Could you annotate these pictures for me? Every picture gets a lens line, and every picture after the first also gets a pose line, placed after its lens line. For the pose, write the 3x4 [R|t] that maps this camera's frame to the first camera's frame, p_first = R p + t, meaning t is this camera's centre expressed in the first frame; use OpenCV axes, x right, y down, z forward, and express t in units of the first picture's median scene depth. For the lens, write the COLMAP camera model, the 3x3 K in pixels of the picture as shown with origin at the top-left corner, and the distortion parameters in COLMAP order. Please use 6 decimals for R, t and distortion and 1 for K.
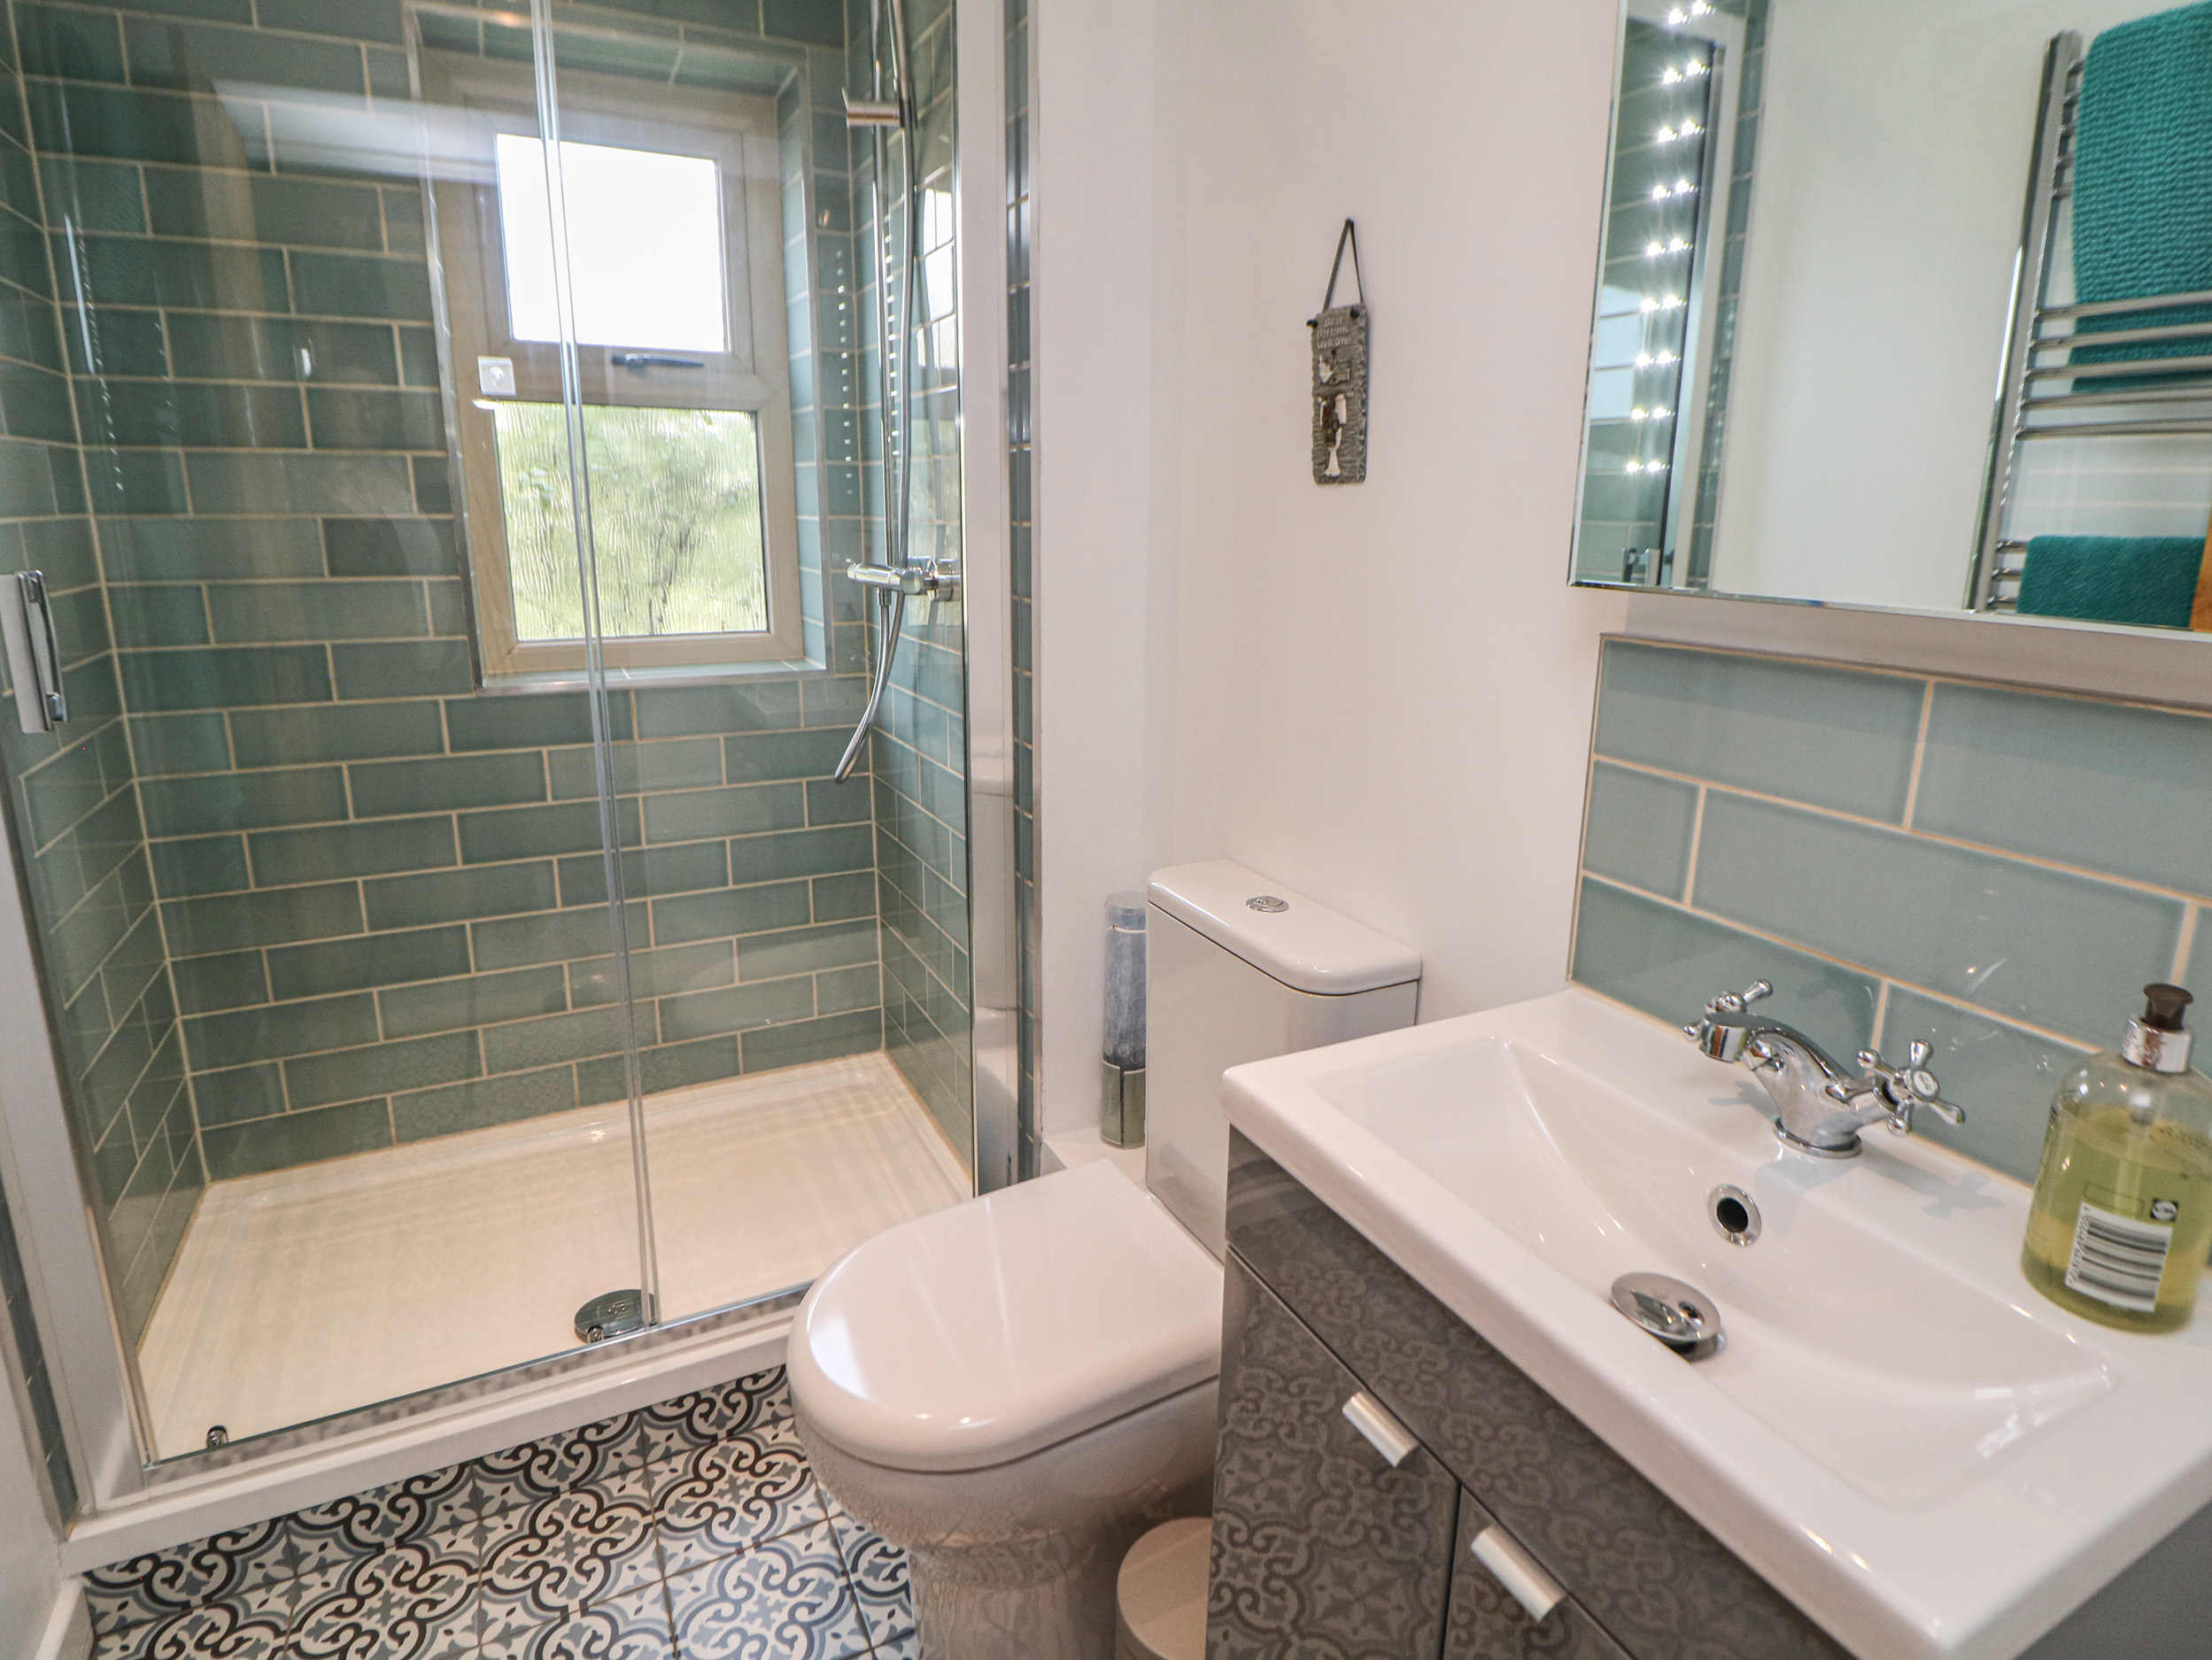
lens RADIAL K [[1137.5, 0, 1113.9], [0, 1137.5, 768.4], [0, 0, 1]] dist [0.001453, -0.012168]
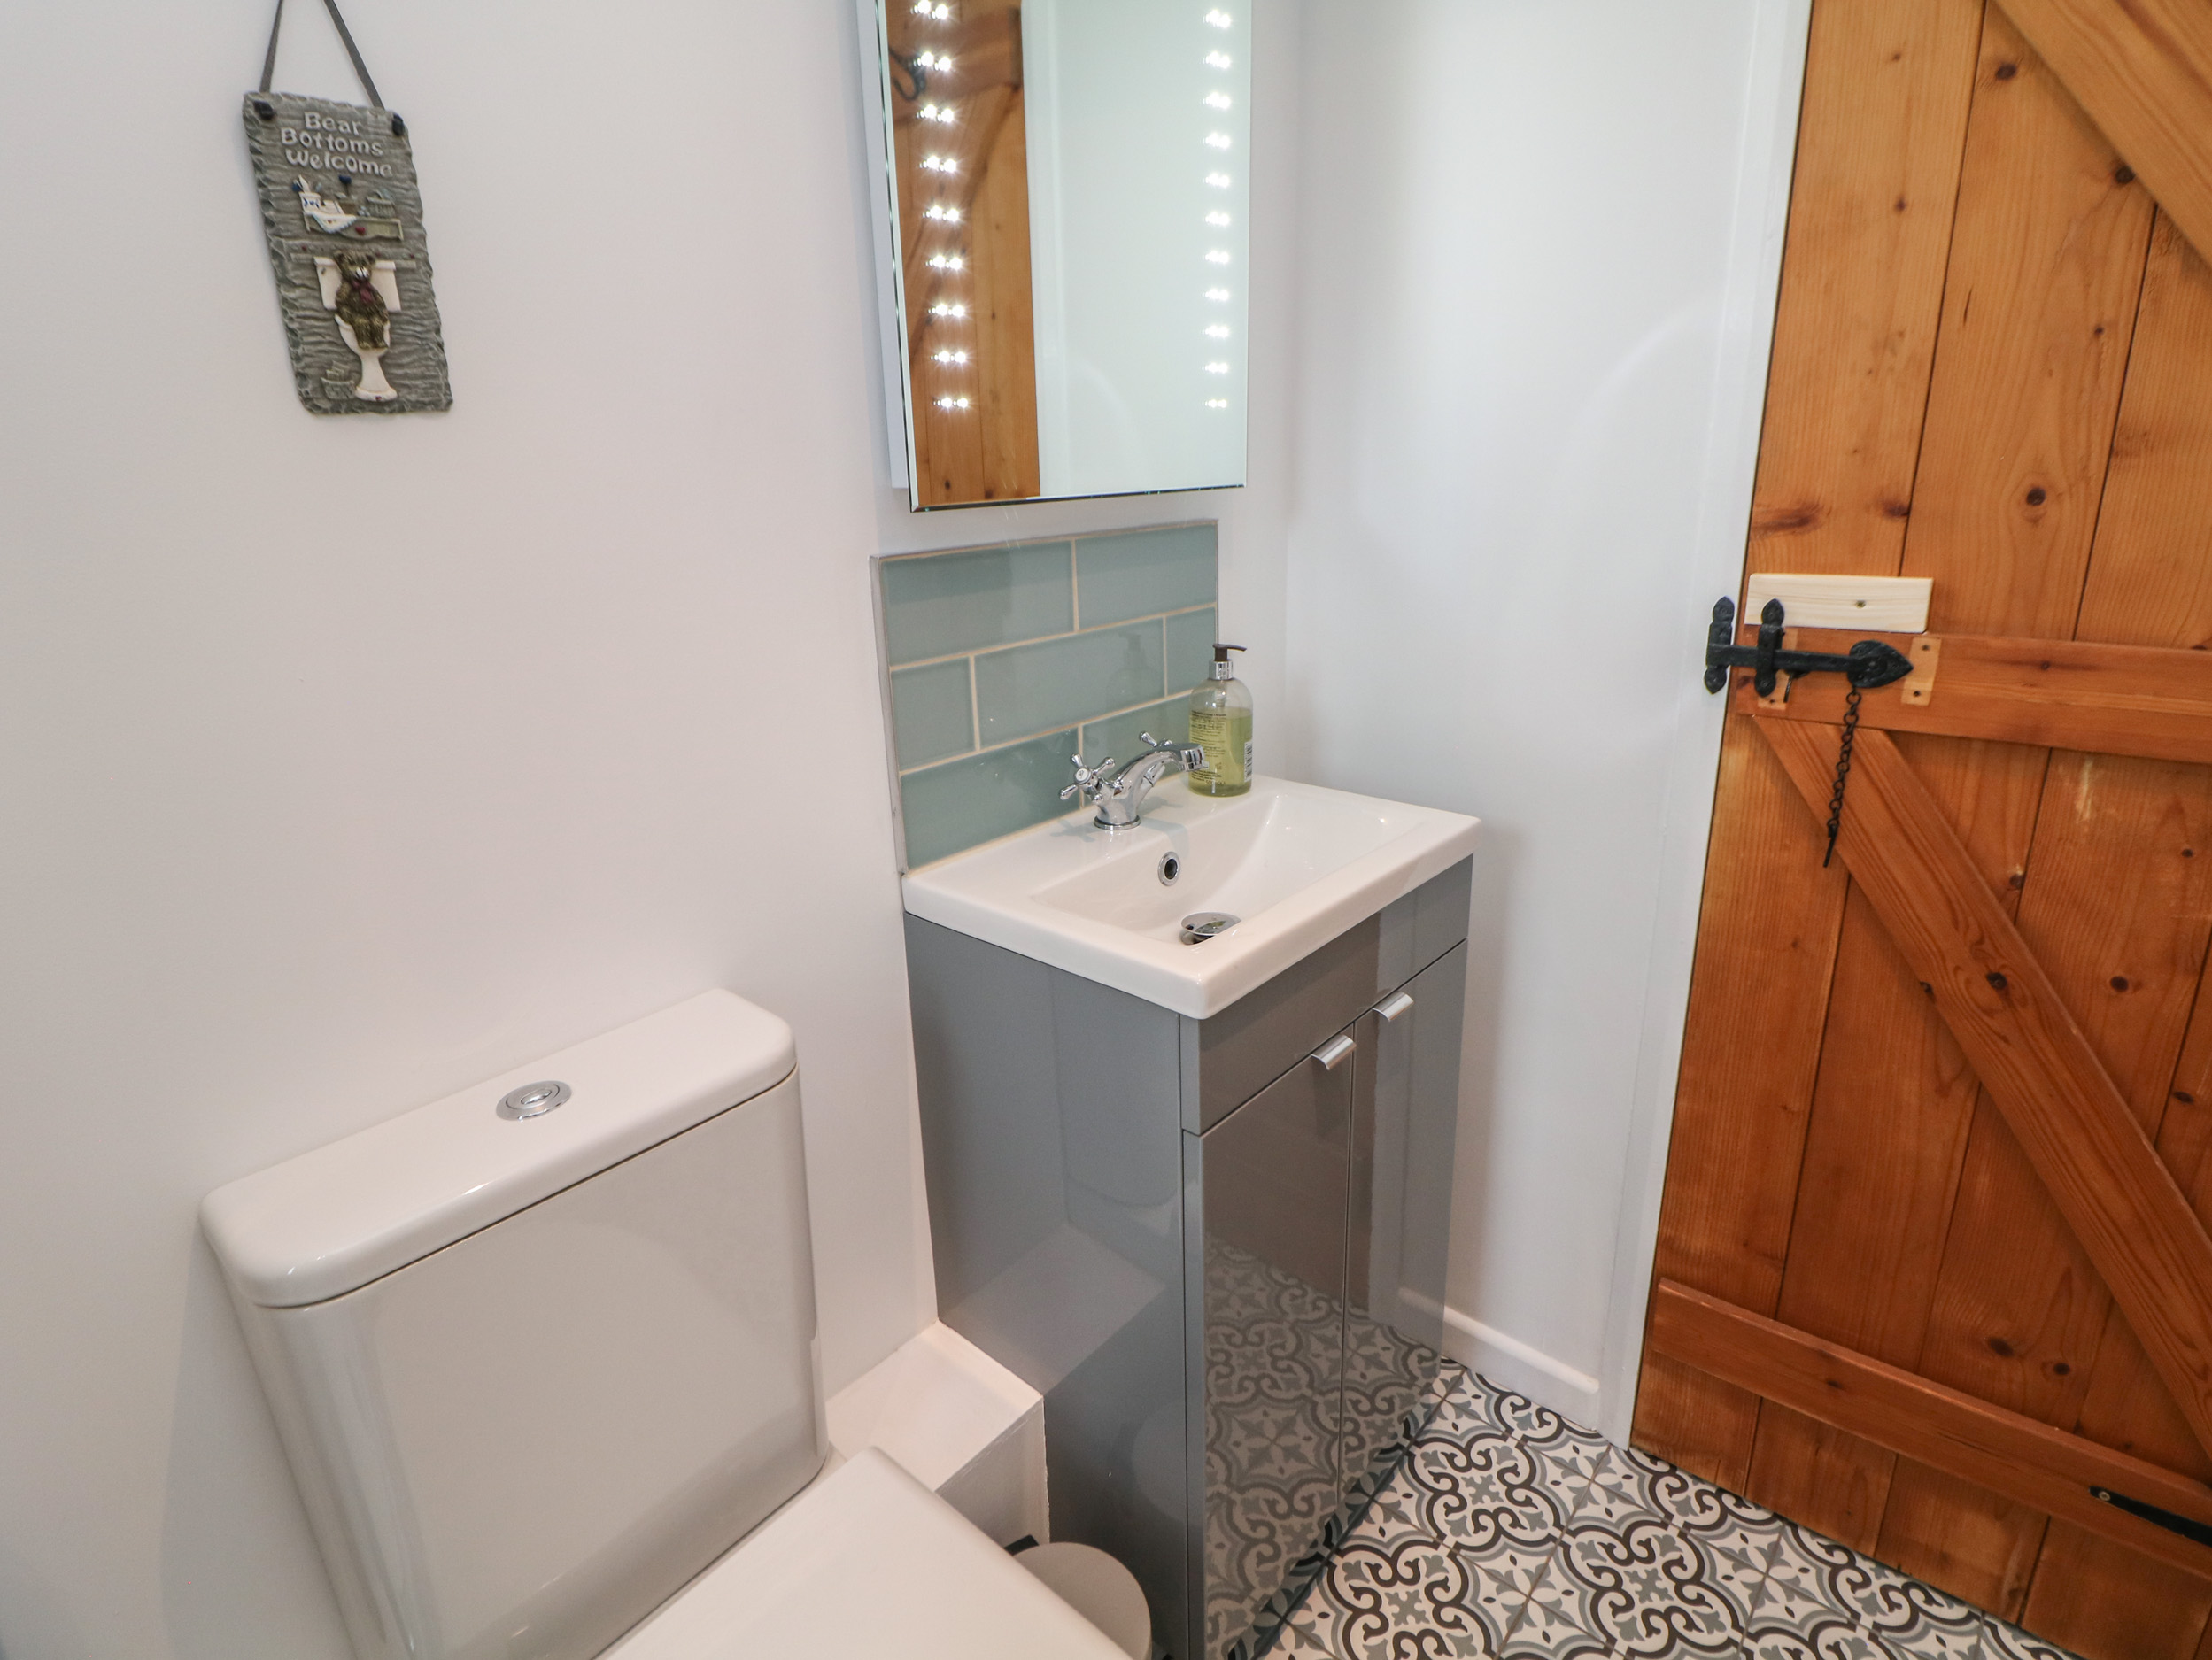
lens RADIAL K [[1137.5, 0, 1113.9], [0, 1137.5, 768.4], [0, 0, 1]] dist [0.001453, -0.012168]
pose [[-0.356762, -0.253264, 0.899210, -0.735657], [0.234328, 0.907517, 0.348573, -0.280891], [-0.904329, 0.335068, -0.264421, 1.234139]]
